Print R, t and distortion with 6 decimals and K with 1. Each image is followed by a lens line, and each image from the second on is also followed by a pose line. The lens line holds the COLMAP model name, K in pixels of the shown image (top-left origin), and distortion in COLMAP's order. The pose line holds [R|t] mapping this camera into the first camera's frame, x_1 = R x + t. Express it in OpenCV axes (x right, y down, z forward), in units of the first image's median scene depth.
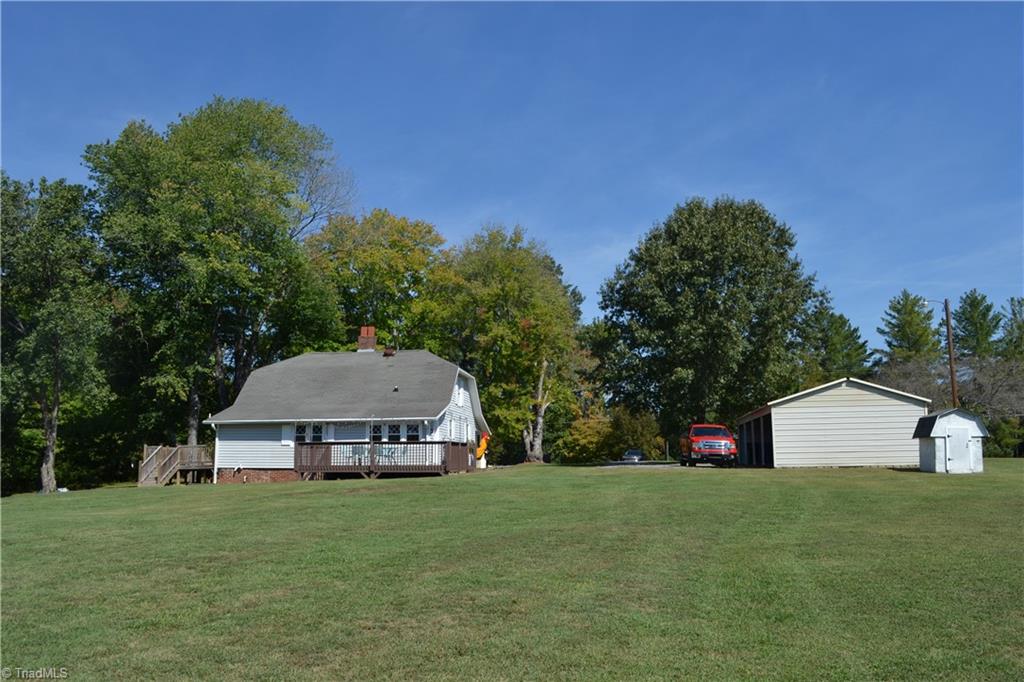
lens RADIAL K [[813.0, 0, 513.6], [0, 813.0, 359.5], [0, 0, 1]] dist [-0.086595, 0.008561]
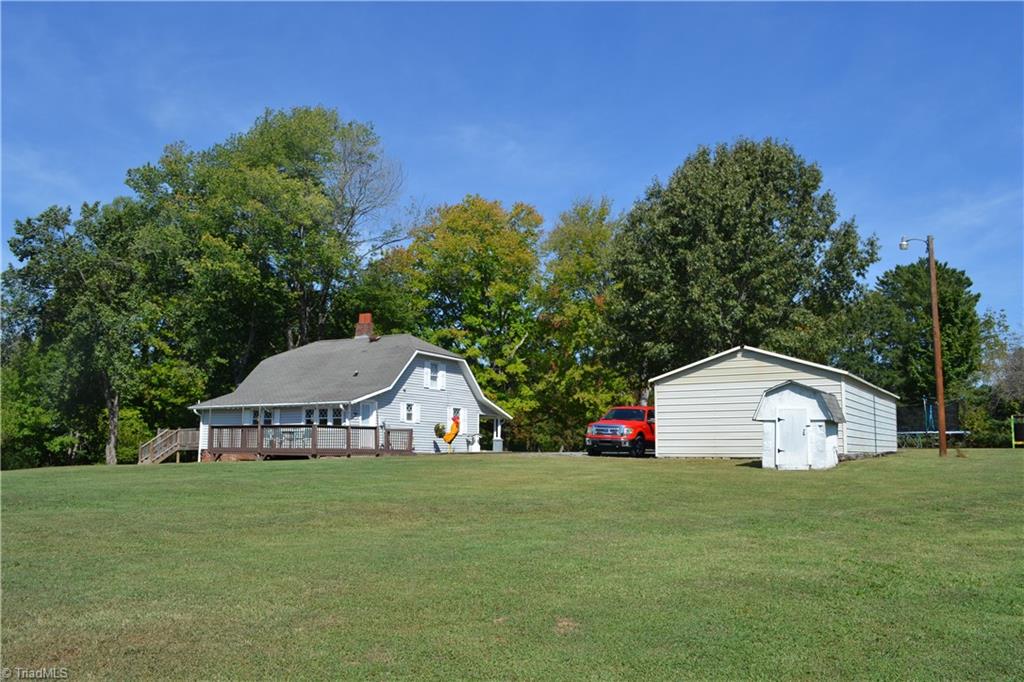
lens RADIAL K [[813.0, 0, 513.6], [0, 813.0, 359.5], [0, 0, 1]] dist [-0.086595, 0.008561]
pose [[0.919986, -0.031549, -0.390679, 0.465334], [0.038402, 0.999215, 0.009739, 0.017591], [0.390065, -0.023962, 0.920476, 0.155031]]
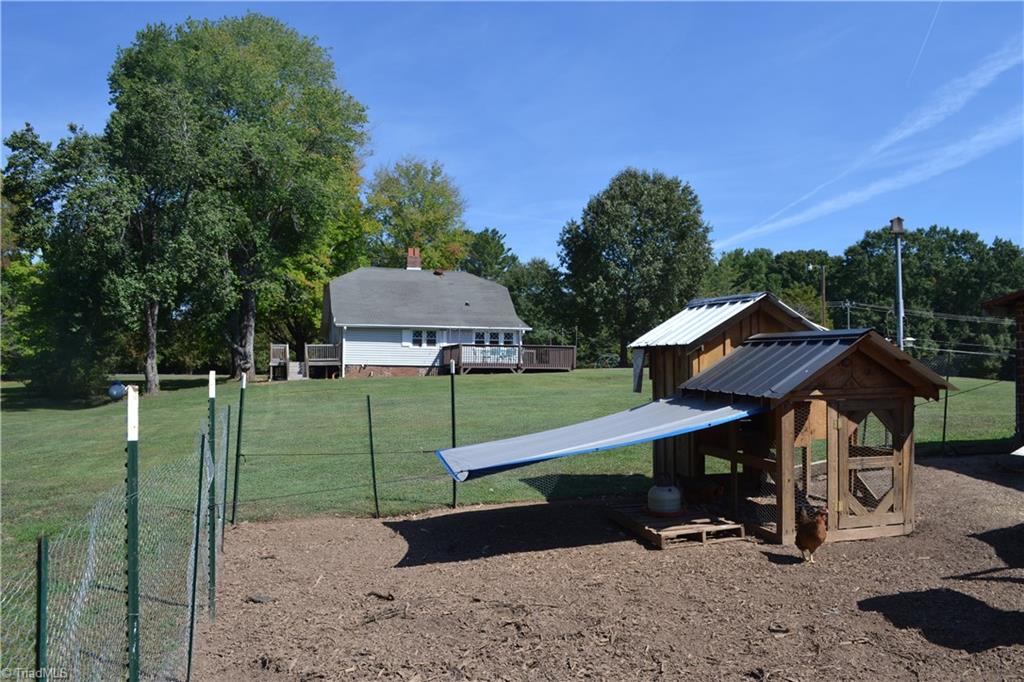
lens RADIAL K [[813.0, 0, 513.6], [0, 813.0, 359.5], [0, 0, 1]] dist [-0.086595, 0.008561]
pose [[0.898947, 0.021624, 0.437523, -0.669210], [-0.067498, 0.993690, 0.089573, 0.005955], [-0.432826, -0.110053, 0.894735, -0.162968]]
